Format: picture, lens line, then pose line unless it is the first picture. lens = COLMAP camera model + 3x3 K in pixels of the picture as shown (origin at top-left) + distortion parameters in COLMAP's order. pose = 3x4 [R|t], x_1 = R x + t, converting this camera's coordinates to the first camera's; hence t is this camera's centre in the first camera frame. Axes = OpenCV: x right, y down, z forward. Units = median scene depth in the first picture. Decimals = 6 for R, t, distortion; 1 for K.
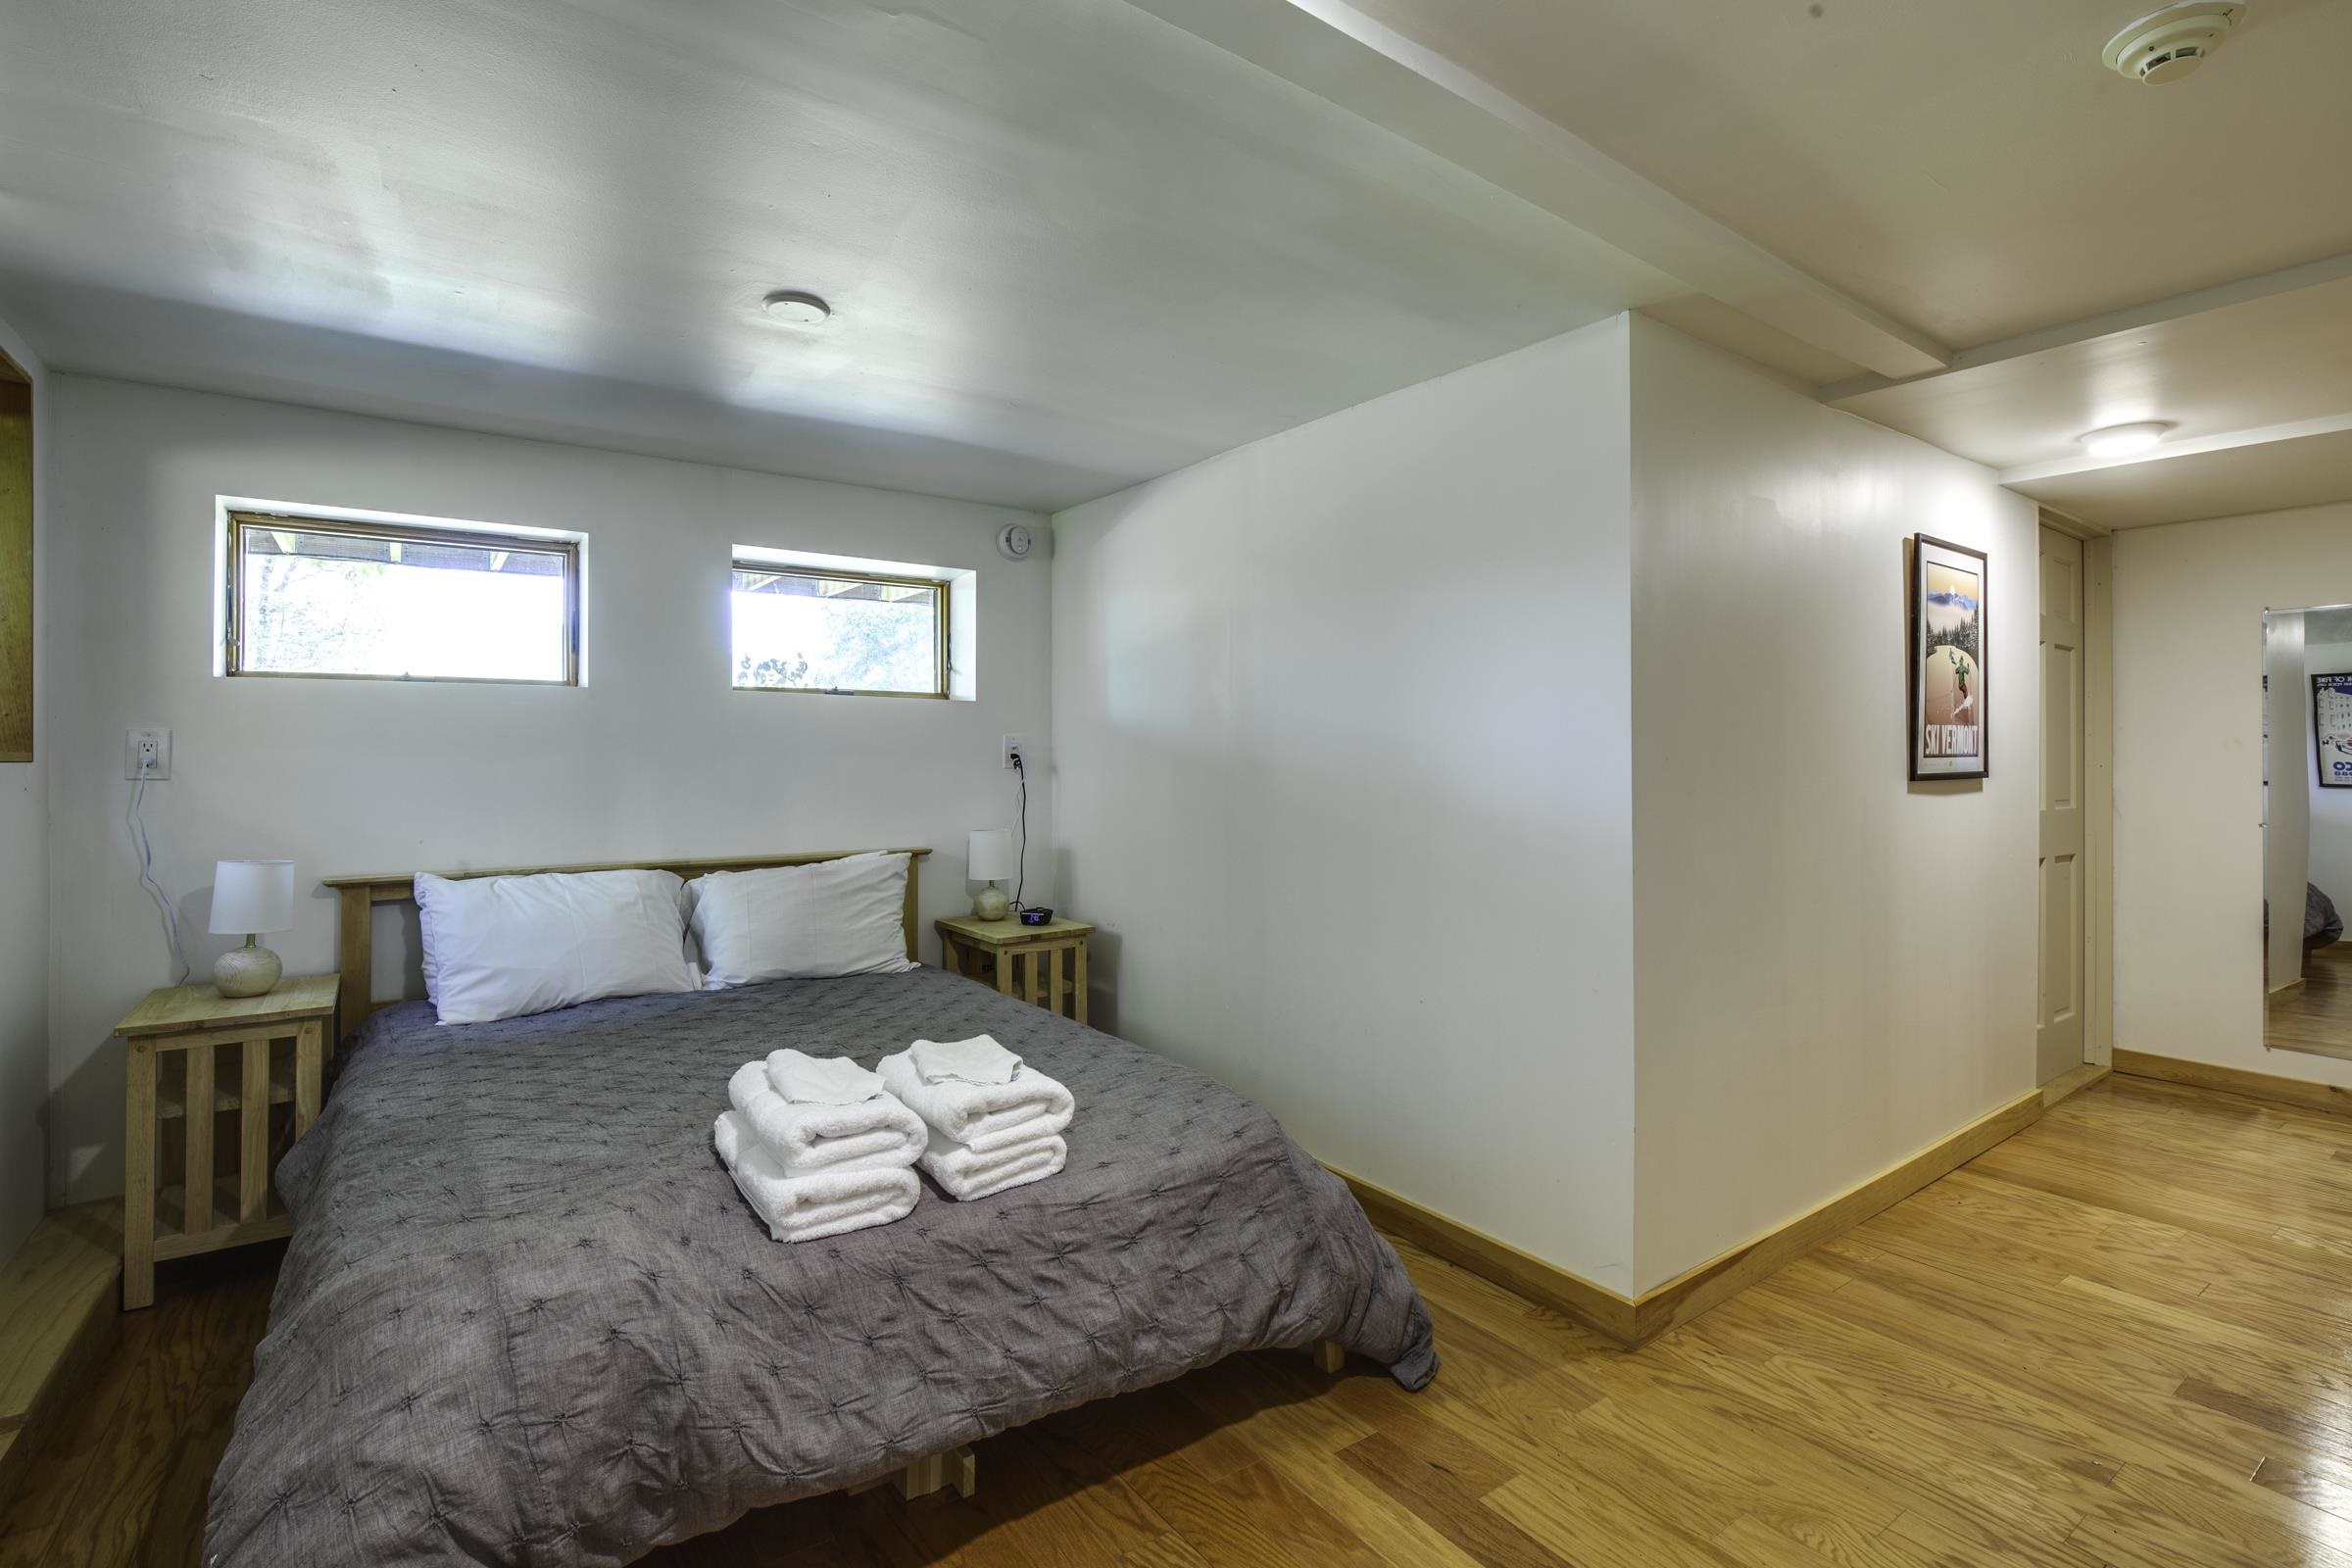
lens RADIAL K [[1100.7, 0, 1180.4], [0, 1100.7, 765.1], [0, 0, 1]] dist [-0.017711, 0.000487]
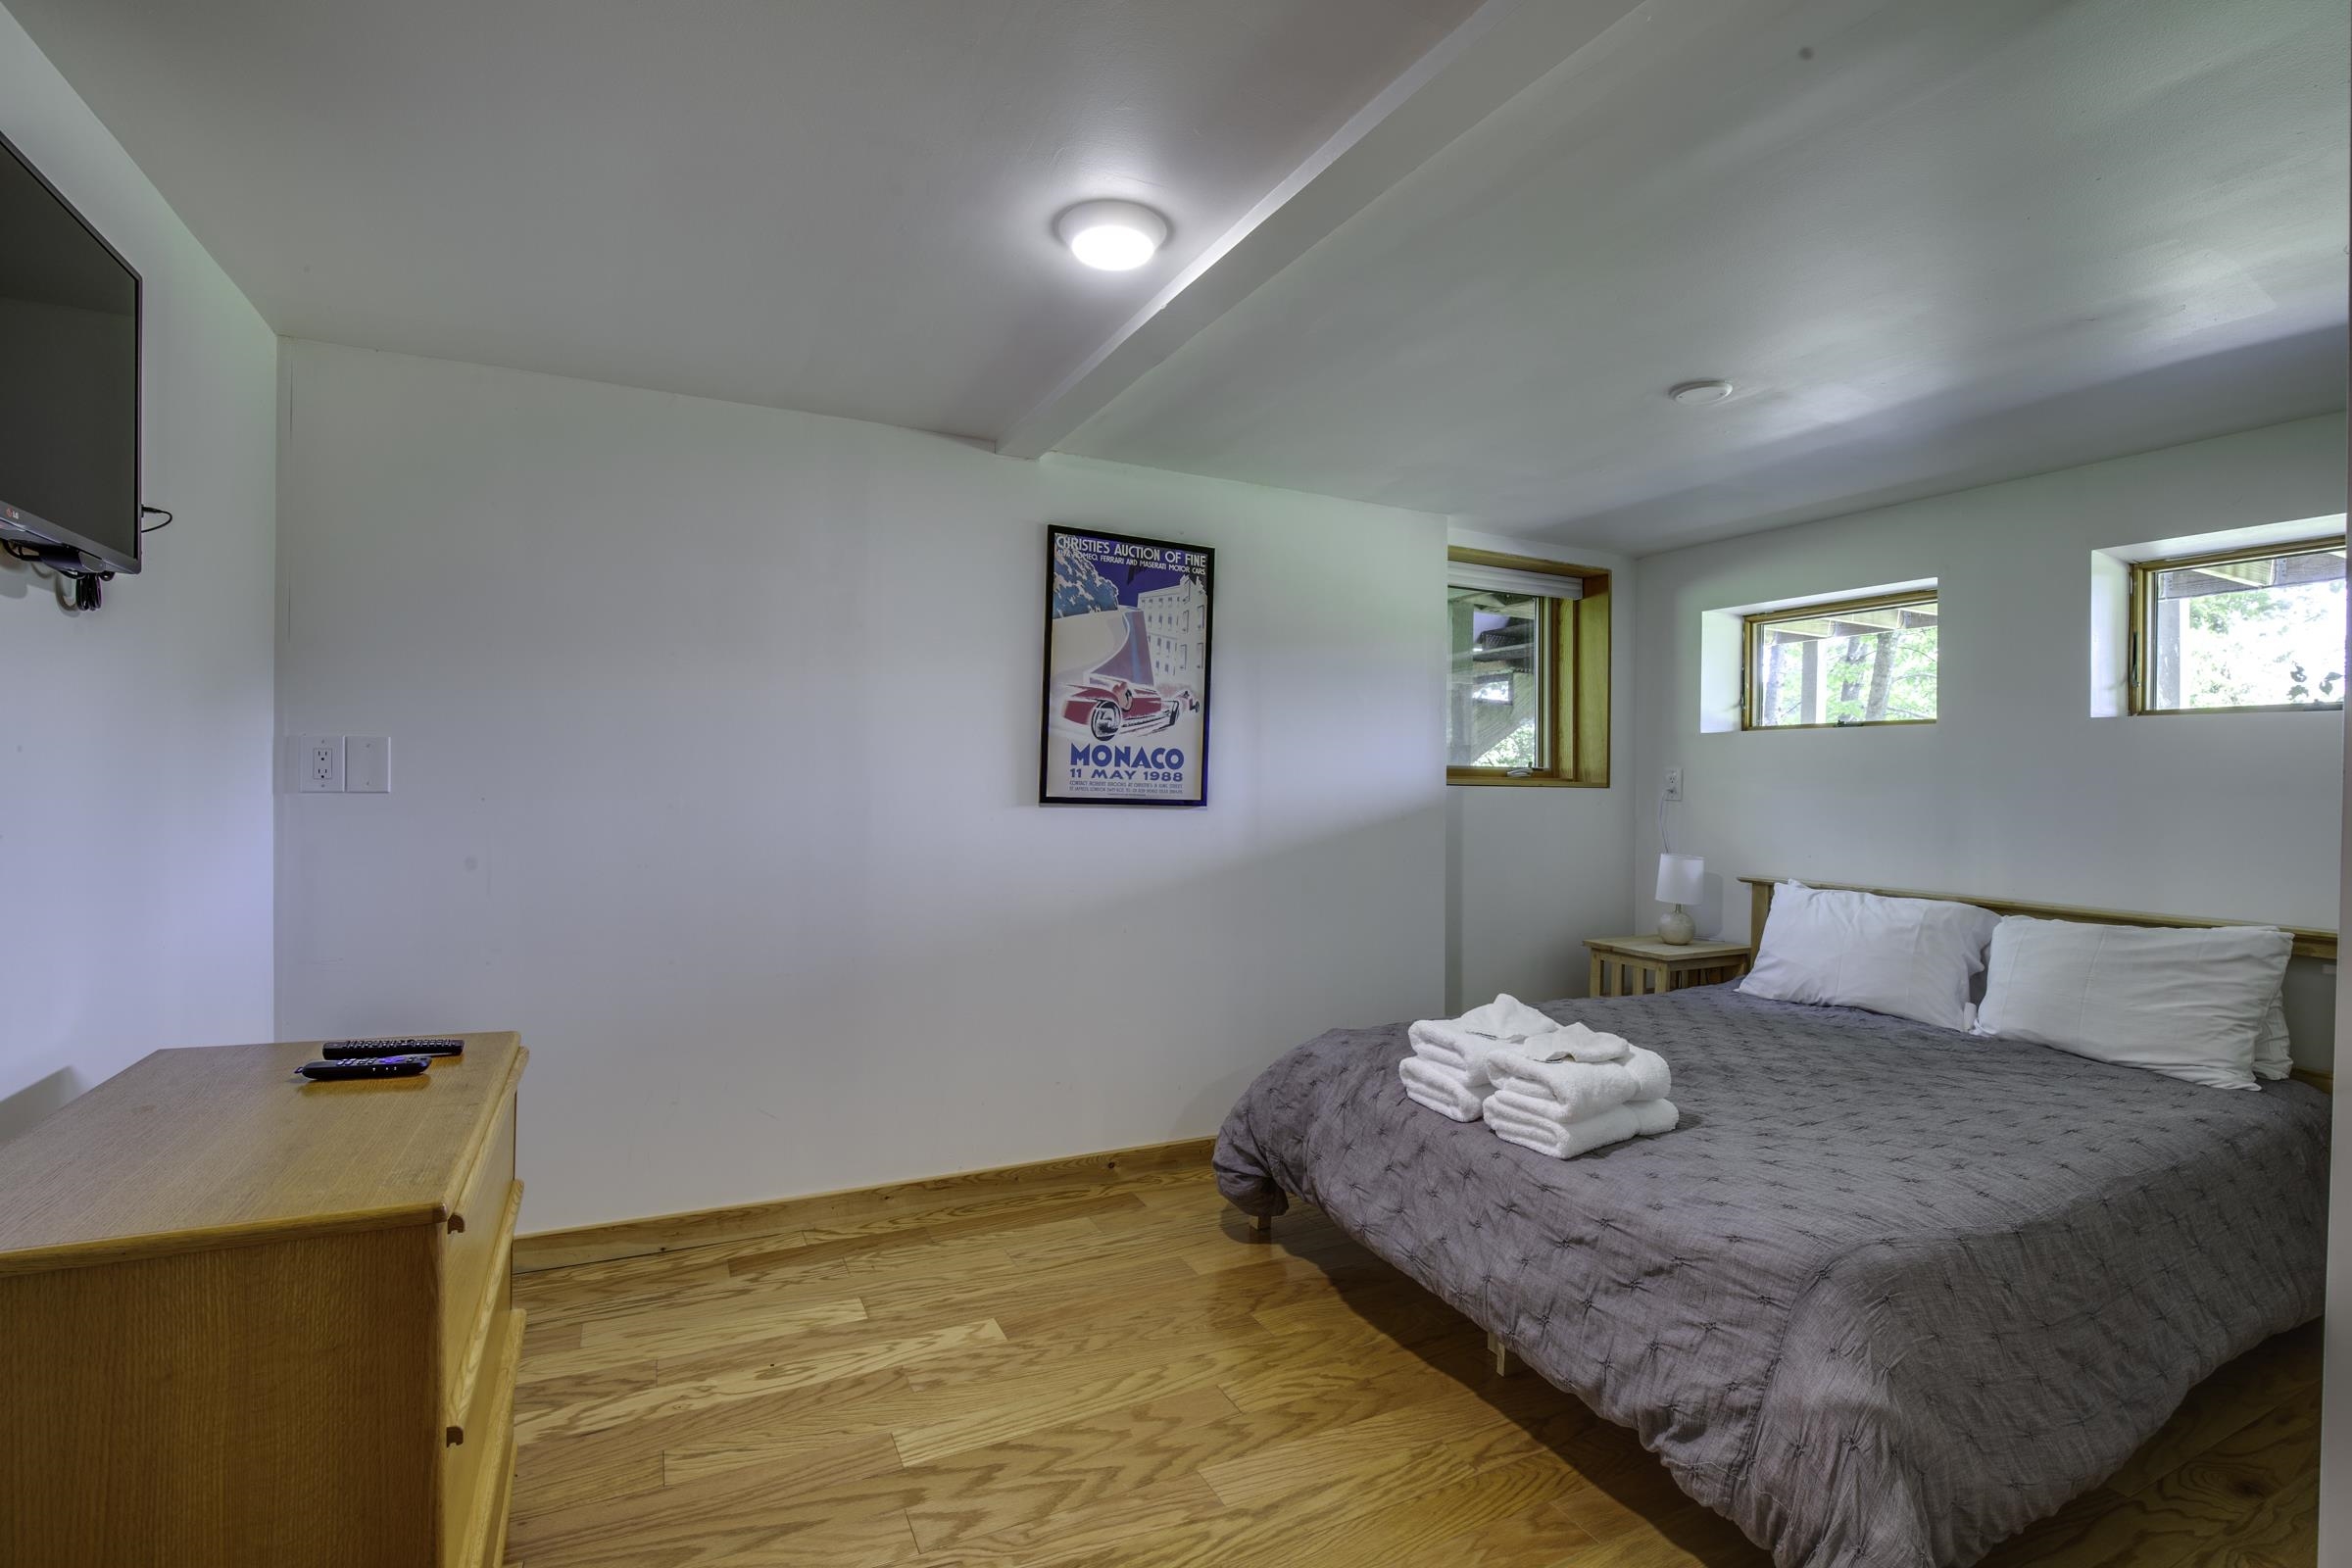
lens RADIAL K [[1083.8, 0, 1176.0], [0, 1083.8, 784.0], [0, 0, 1]] dist [-0.026495, 0.001146]
pose [[-0.165156, 0.003875, -0.986260, 0.976718], [-0.020312, 0.999767, 0.007329, -0.010187], [0.986058, 0.021243, -0.165039, 0.741882]]
